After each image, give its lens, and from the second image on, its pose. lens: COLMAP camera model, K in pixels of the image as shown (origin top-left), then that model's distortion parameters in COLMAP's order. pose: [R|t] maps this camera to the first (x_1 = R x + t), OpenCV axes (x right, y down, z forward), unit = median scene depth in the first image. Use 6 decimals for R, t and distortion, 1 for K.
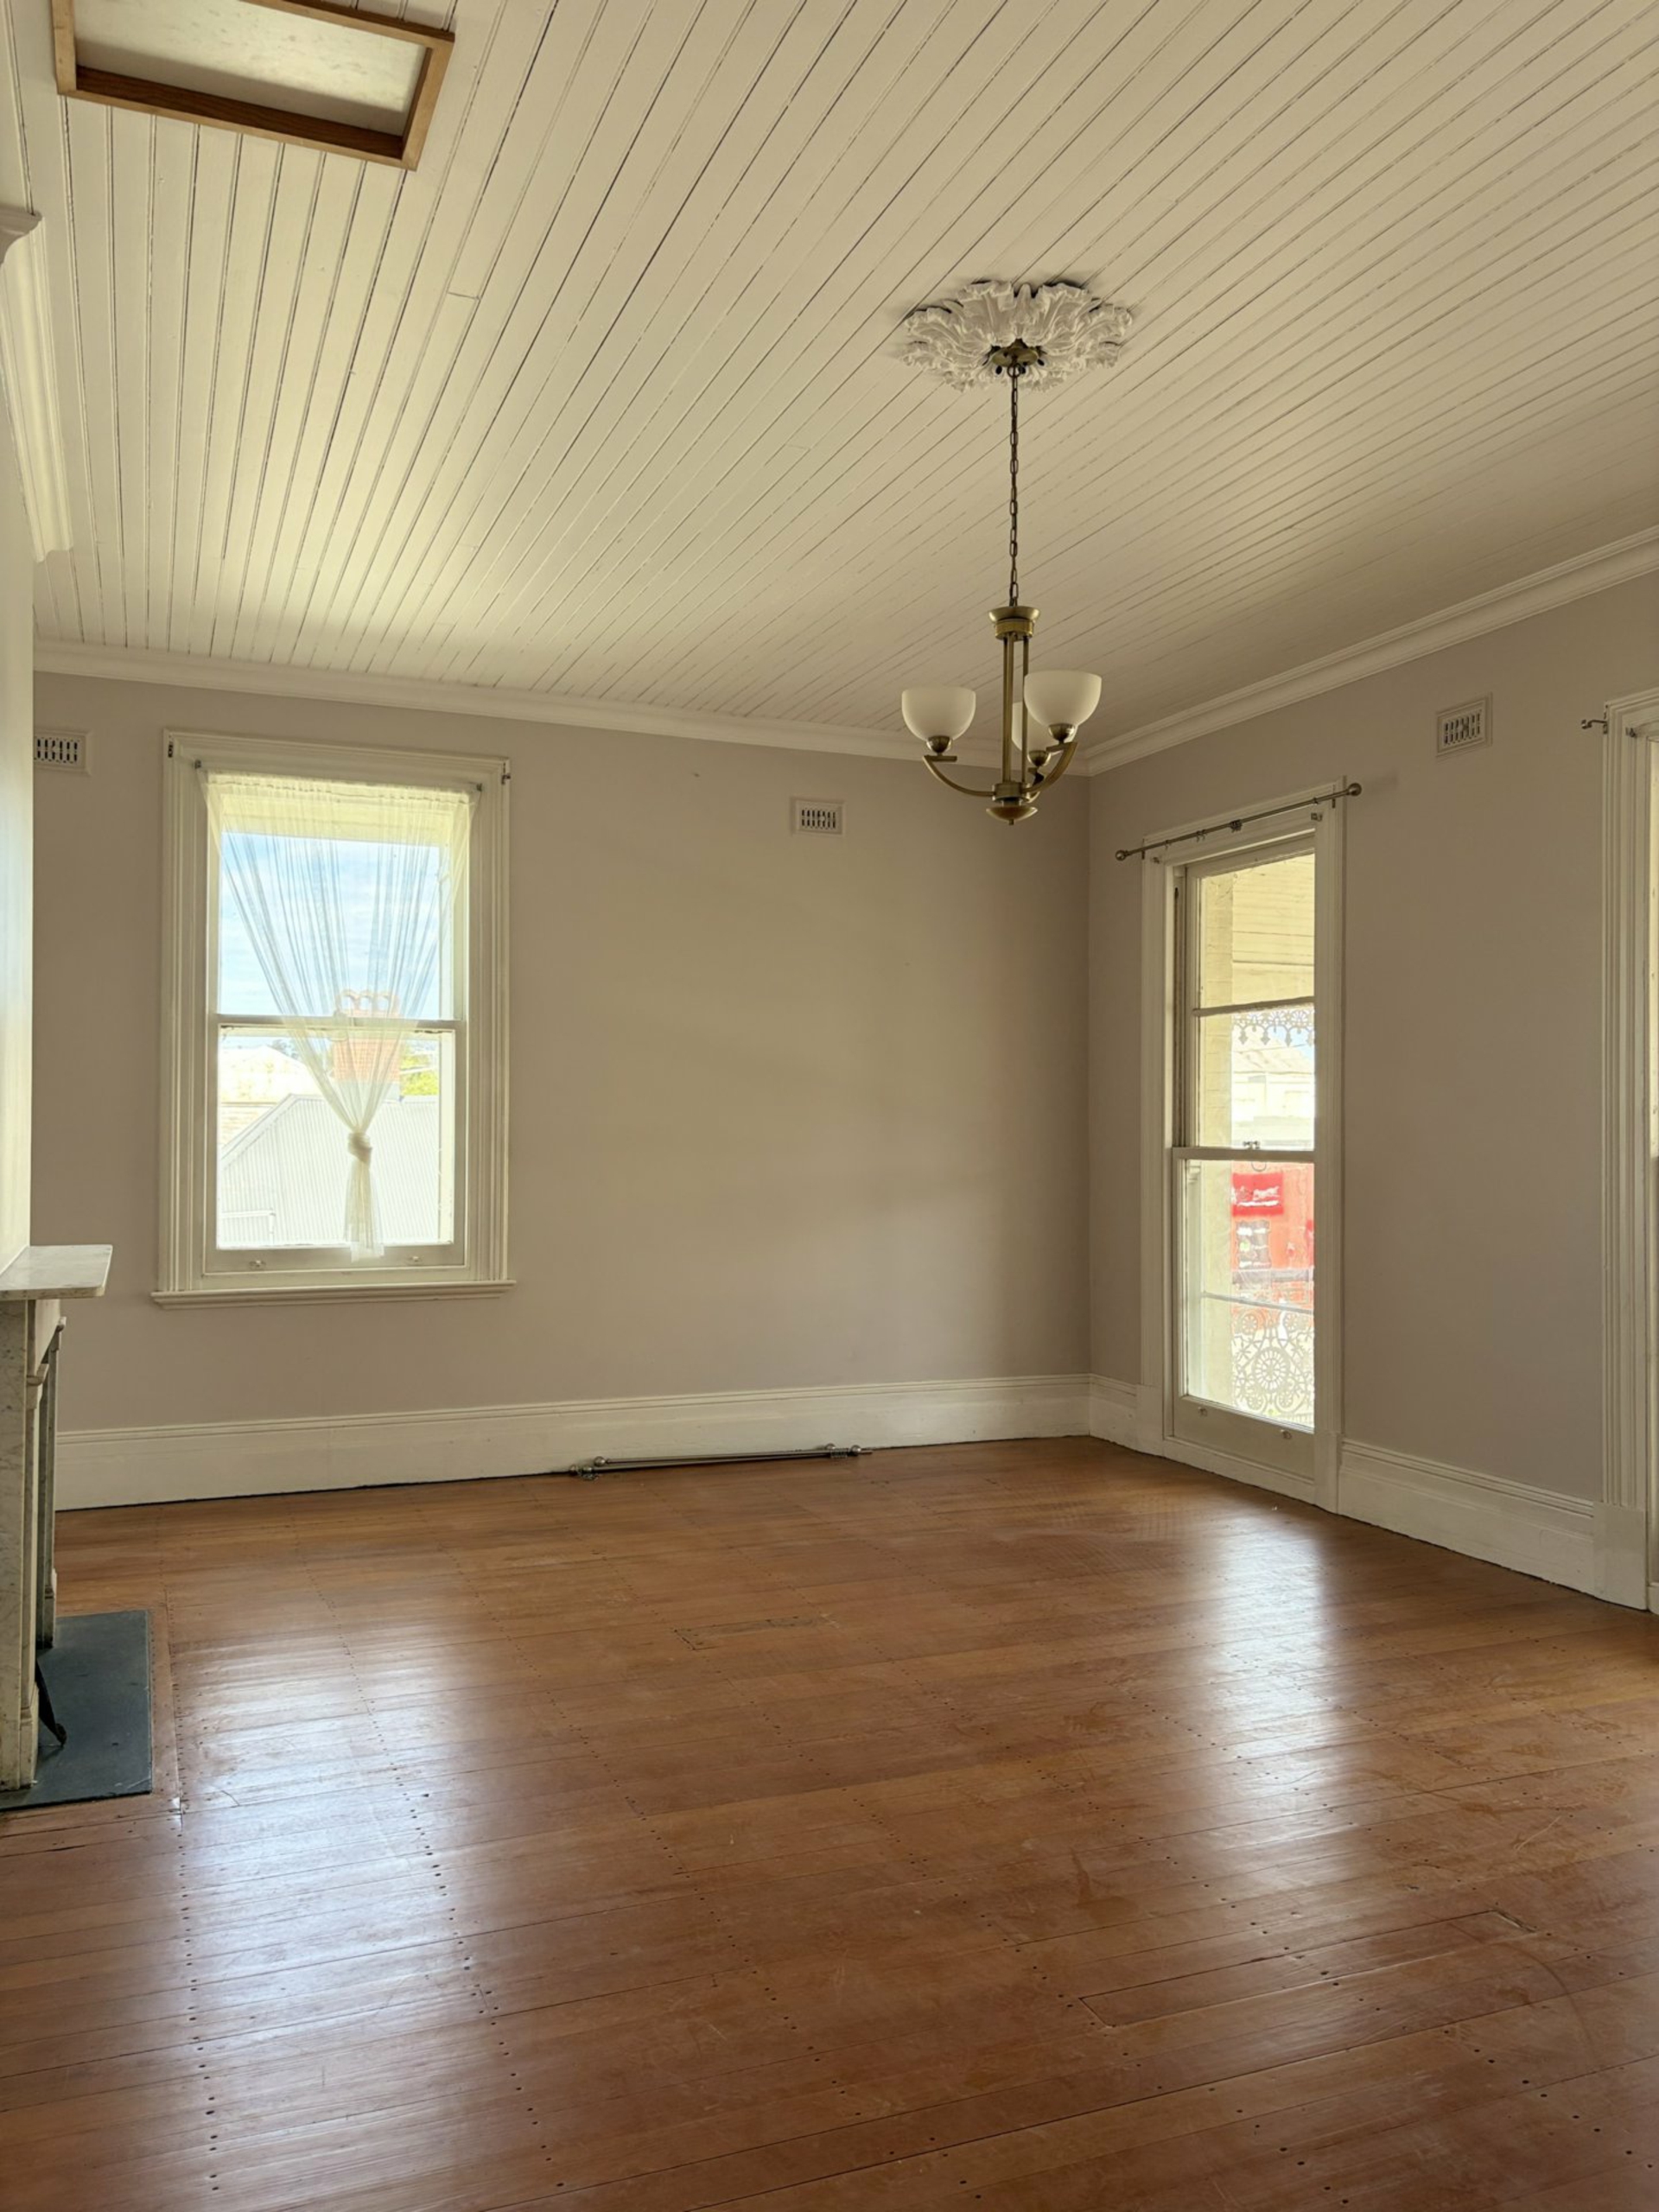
lens RADIAL K [[1670.3, 0, 826.5], [0, 1670.3, 1107.1], [0, 0, 1]] dist [0.013057, -0.008392]
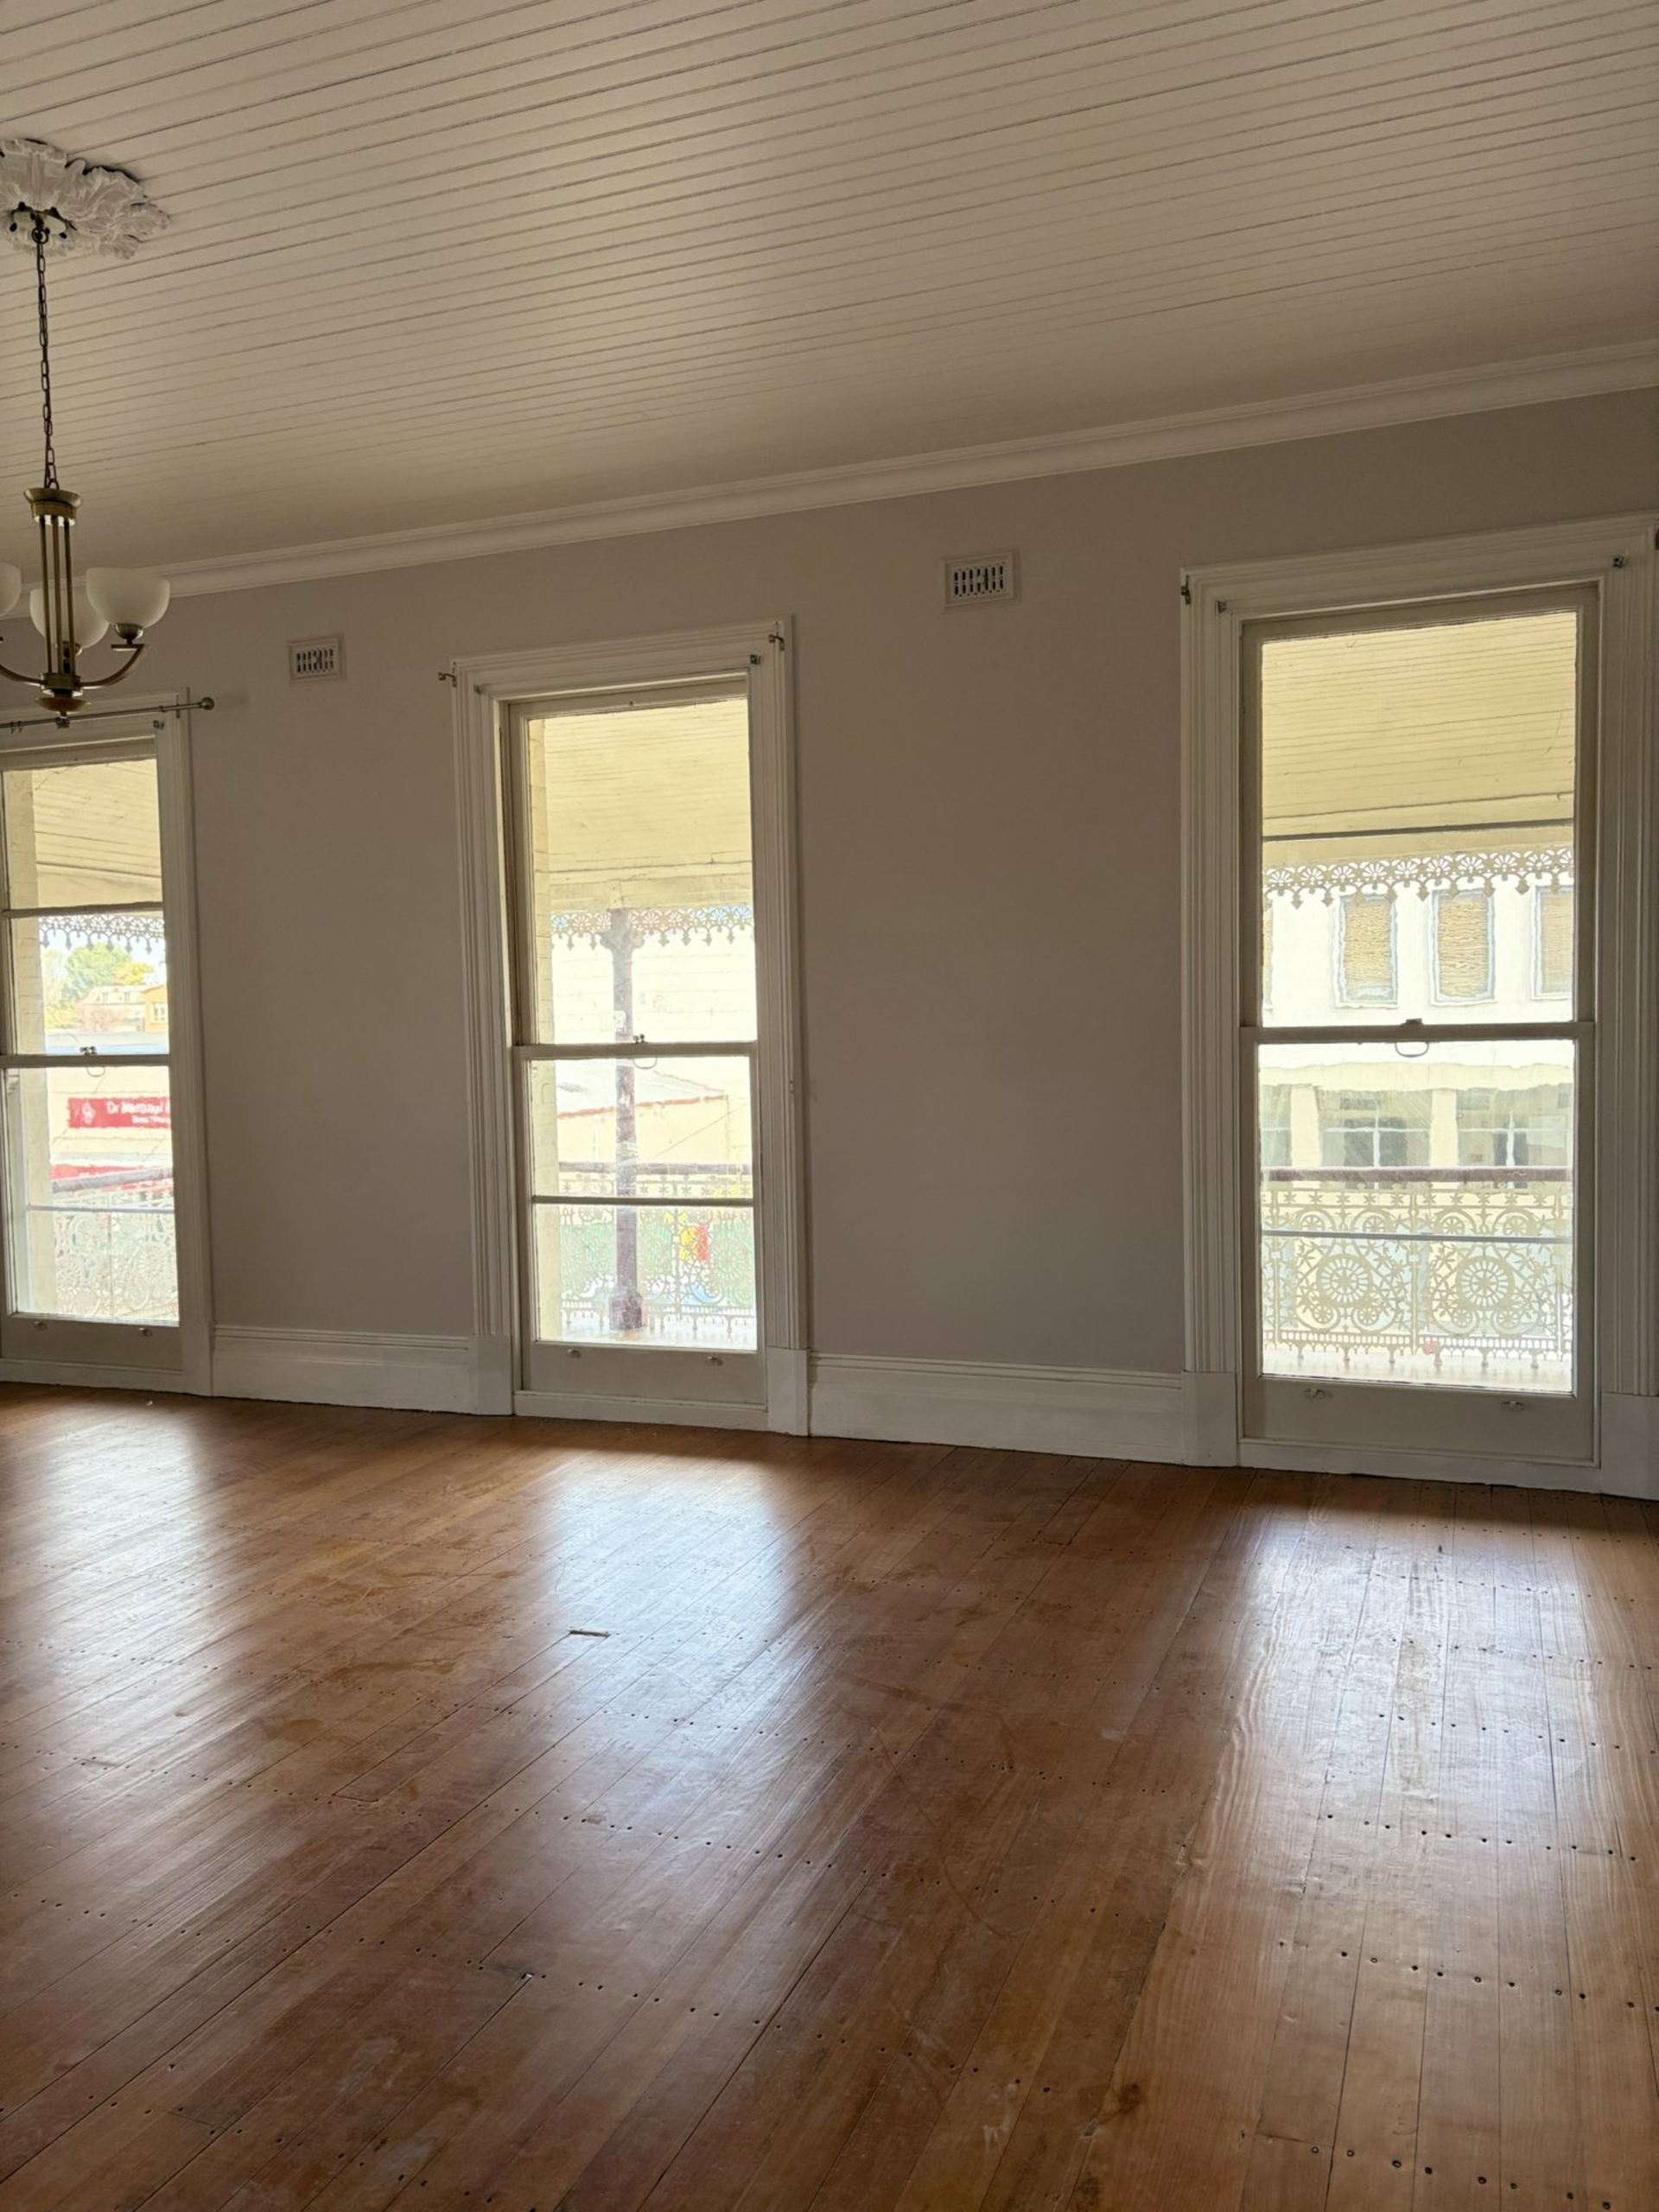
lens RADIAL K [[1670.3, 0, 833.4], [0, 1670.3, 1109.6], [0, 0, 1]] dist [0.013057, -0.008392]
pose [[0.682194, -0.057396, 0.728915, -0.228360], [0.017187, 0.997898, 0.062491, 0.004162], [-0.730969, -0.030103, 0.681746, -0.000269]]
